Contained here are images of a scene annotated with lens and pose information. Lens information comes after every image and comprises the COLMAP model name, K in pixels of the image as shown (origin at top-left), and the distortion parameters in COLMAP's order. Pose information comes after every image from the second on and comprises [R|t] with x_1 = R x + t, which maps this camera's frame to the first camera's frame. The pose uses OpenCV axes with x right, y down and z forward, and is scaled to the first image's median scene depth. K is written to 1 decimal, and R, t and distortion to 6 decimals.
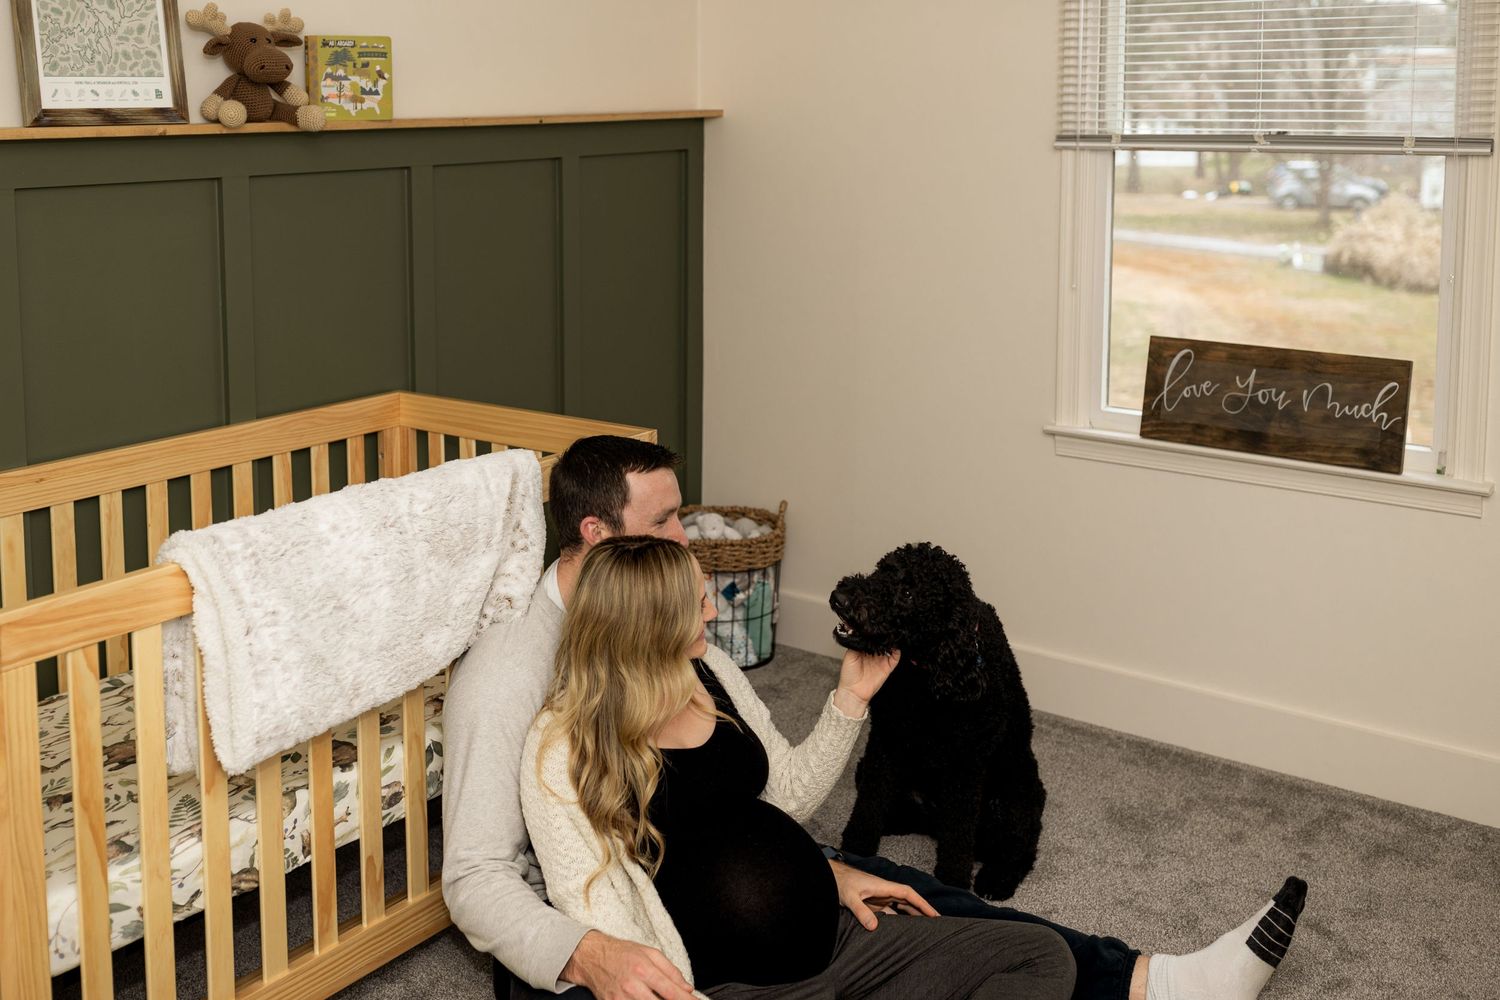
lens RADIAL K [[1571.2, 0, 706.0], [0, 1571.2, 243.7], [0, 0, 1]] dist [-0.011055, -0.001181]
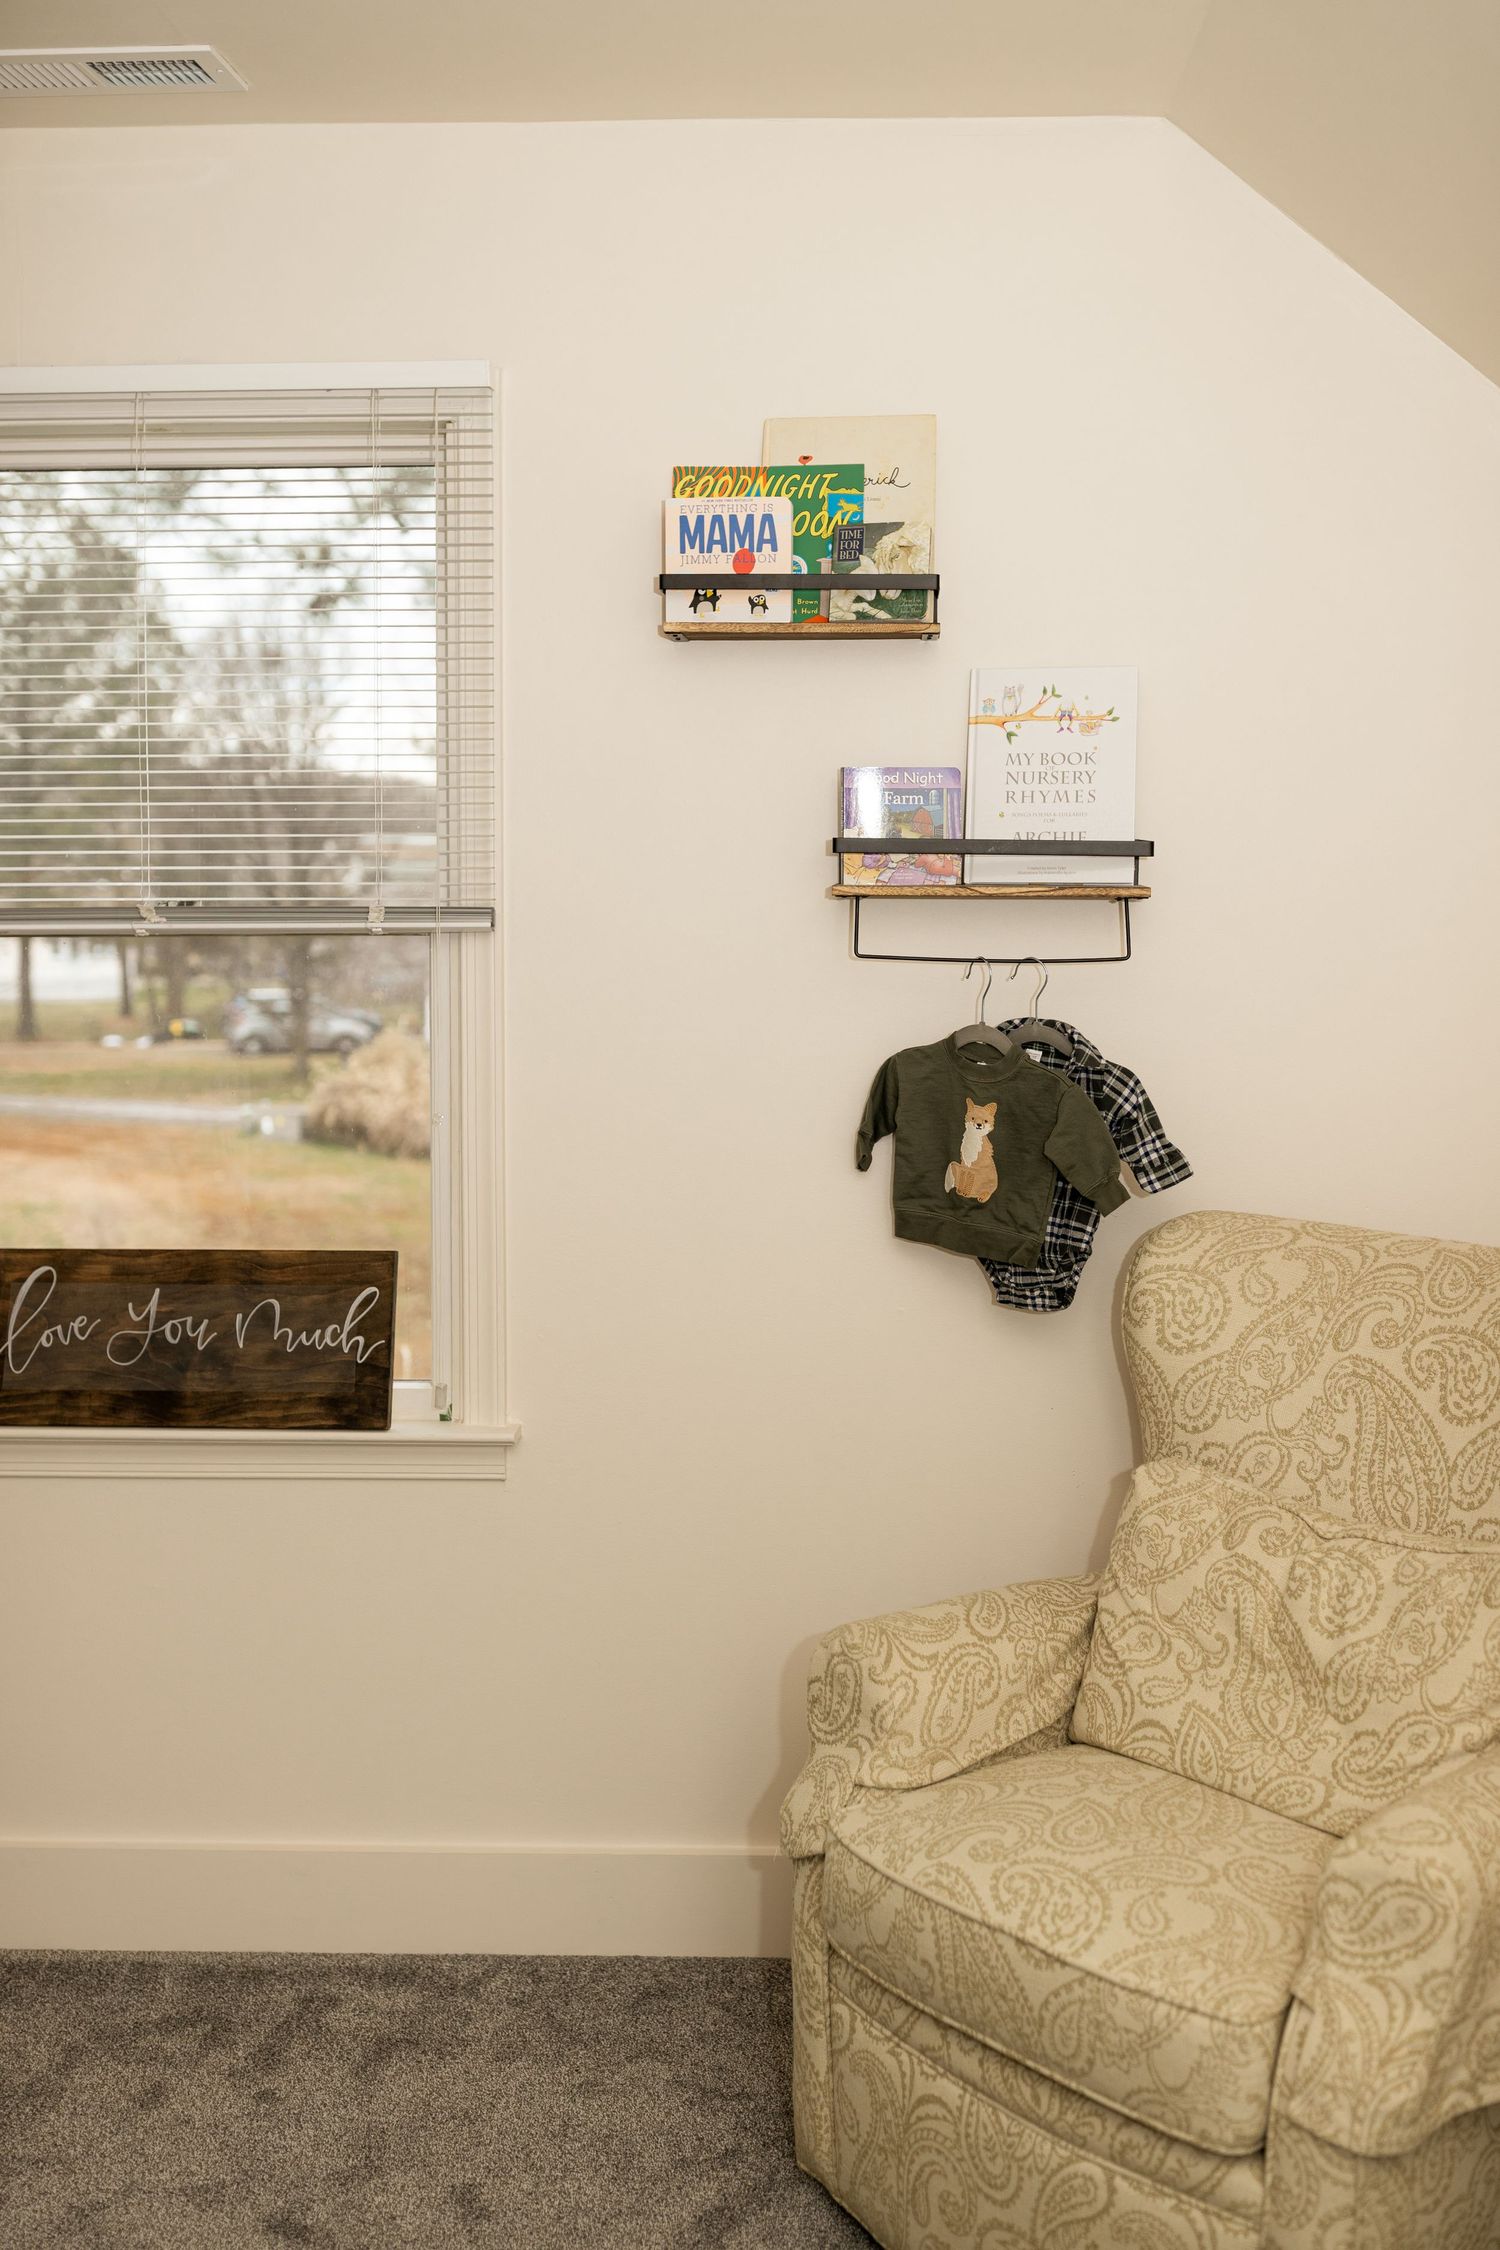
lens RADIAL K [[2230.9, 0, 860.6], [0, 2230.9, 925.7], [0, 0, 1]] dist [0.004130, -0.005143]
pose [[0.813098, -0.008468, 0.582066, 0.069726], [0.056830, 0.996273, -0.064893, 0.011686], [-0.579347, 0.085843, 0.810548, 0.128844]]
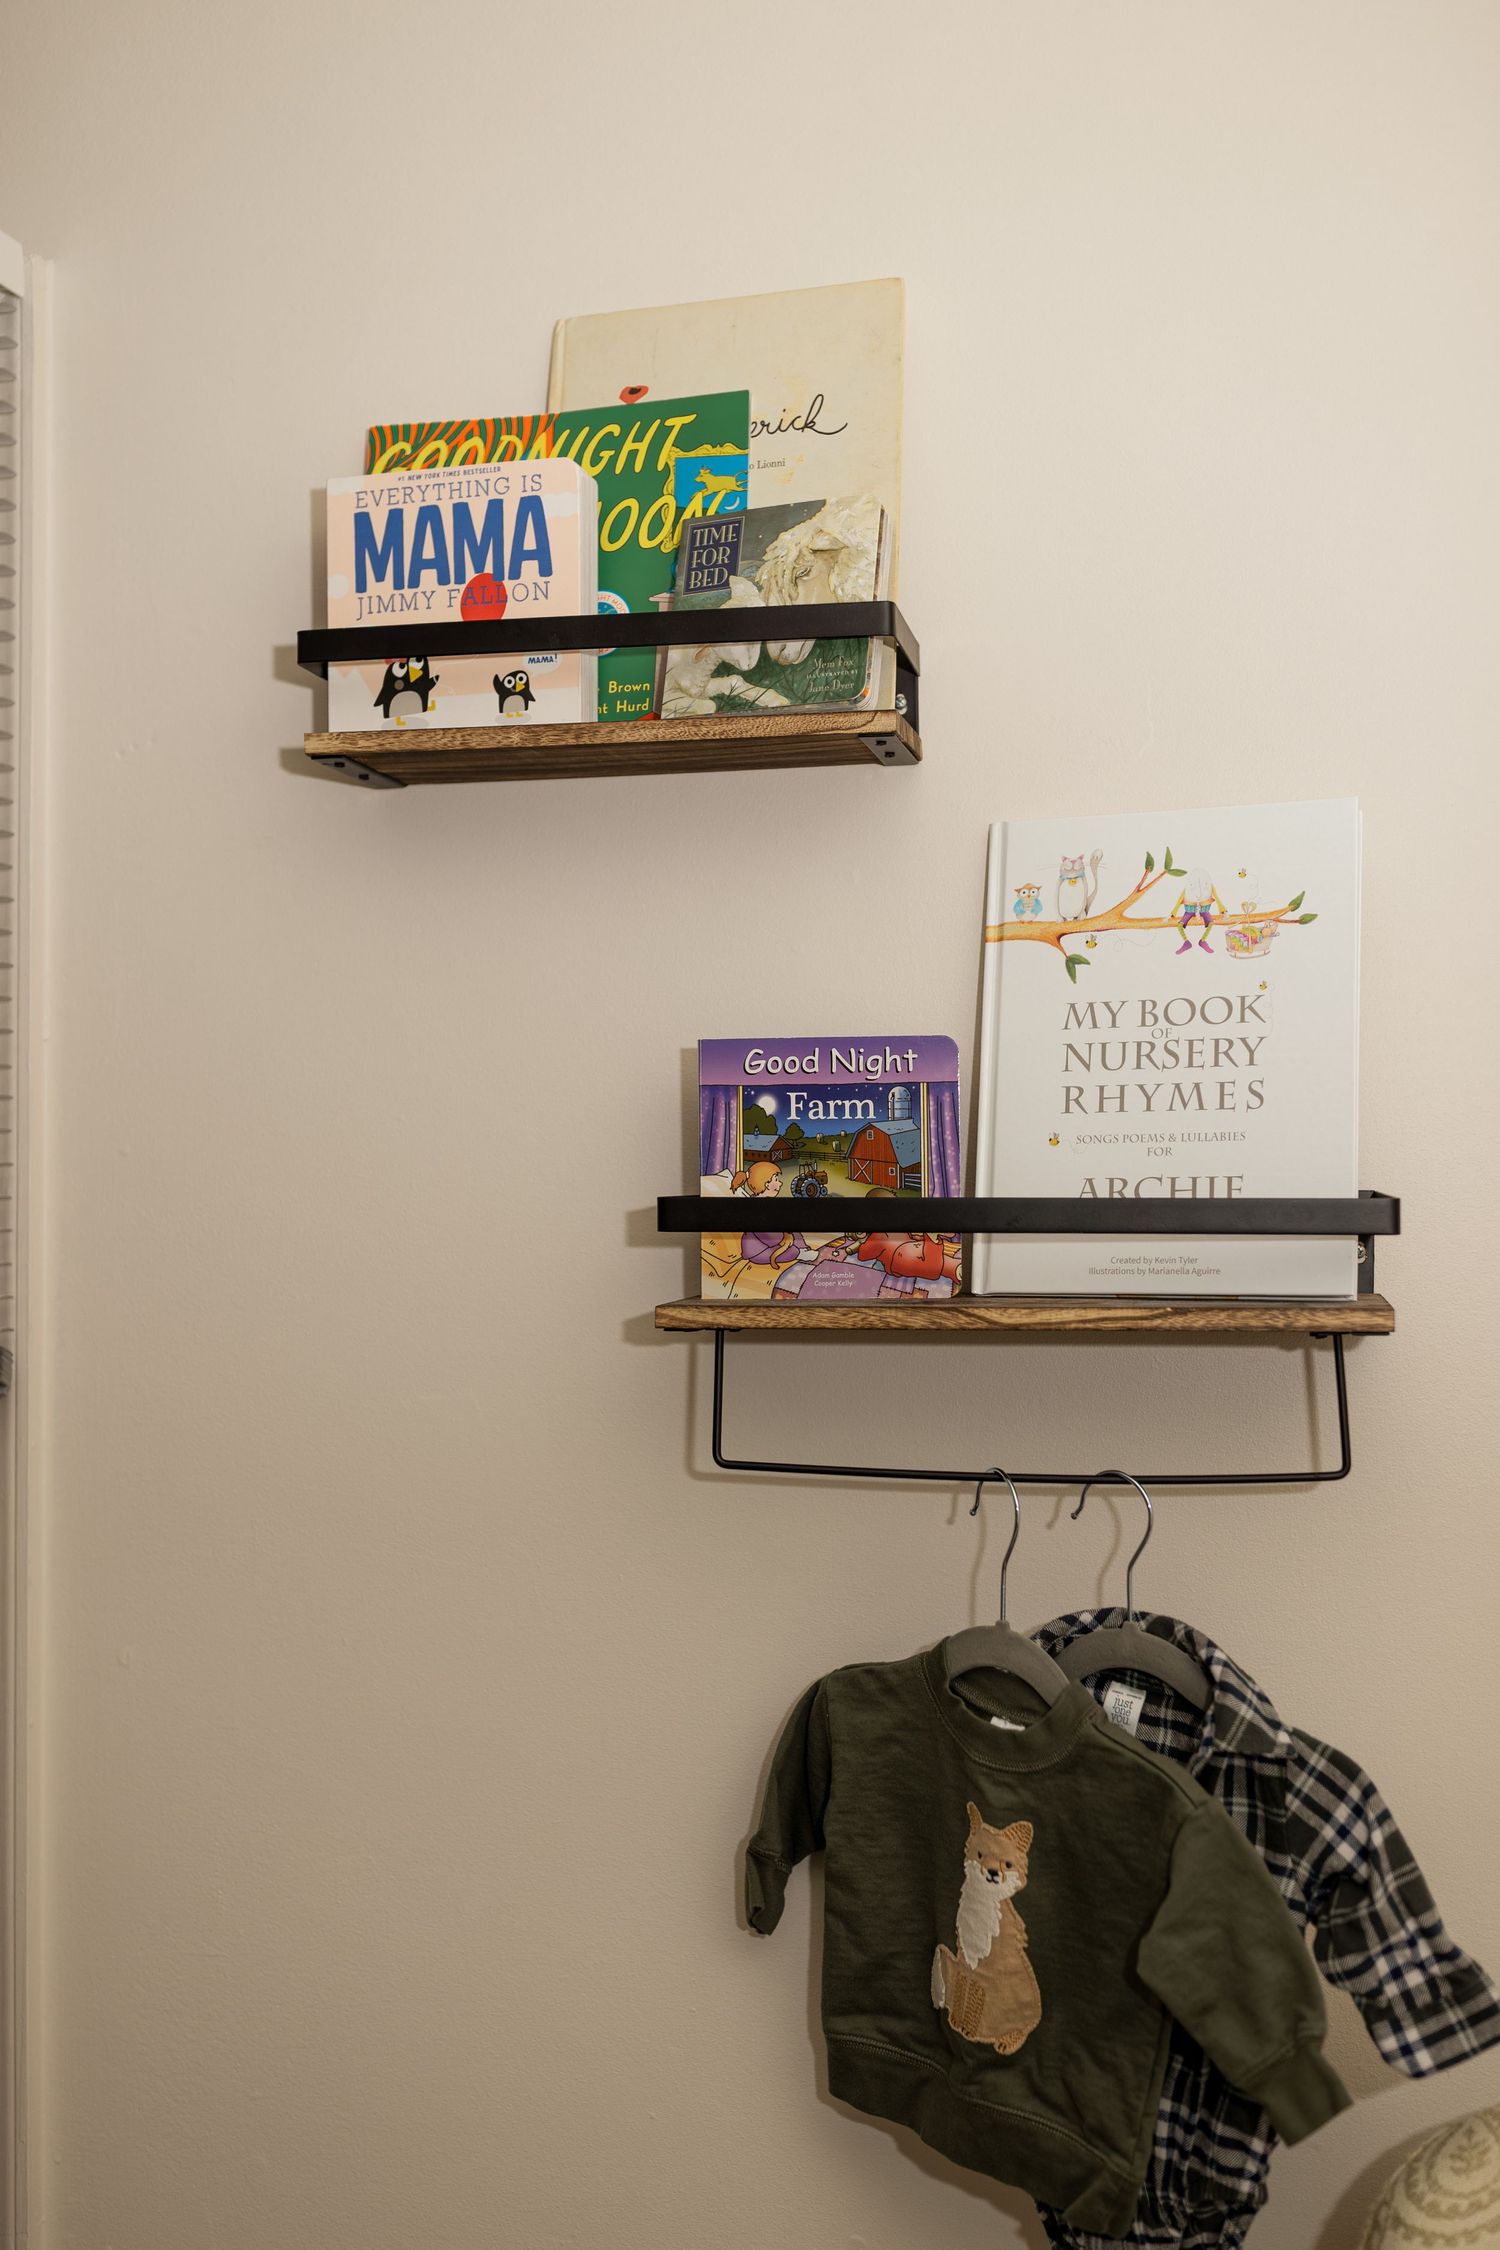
lens RADIAL K [[2257.2, 0, 866.0], [0, 2257.2, 1121.9], [0, 0, 1]] dist [0.013689, -0.029154]
pose [[0.884678, 0.012995, 0.466021, 0.409282], [0.055014, 0.989717, -0.132035, -0.037821], [-0.462944, 0.142446, 0.874867, 0.469740]]
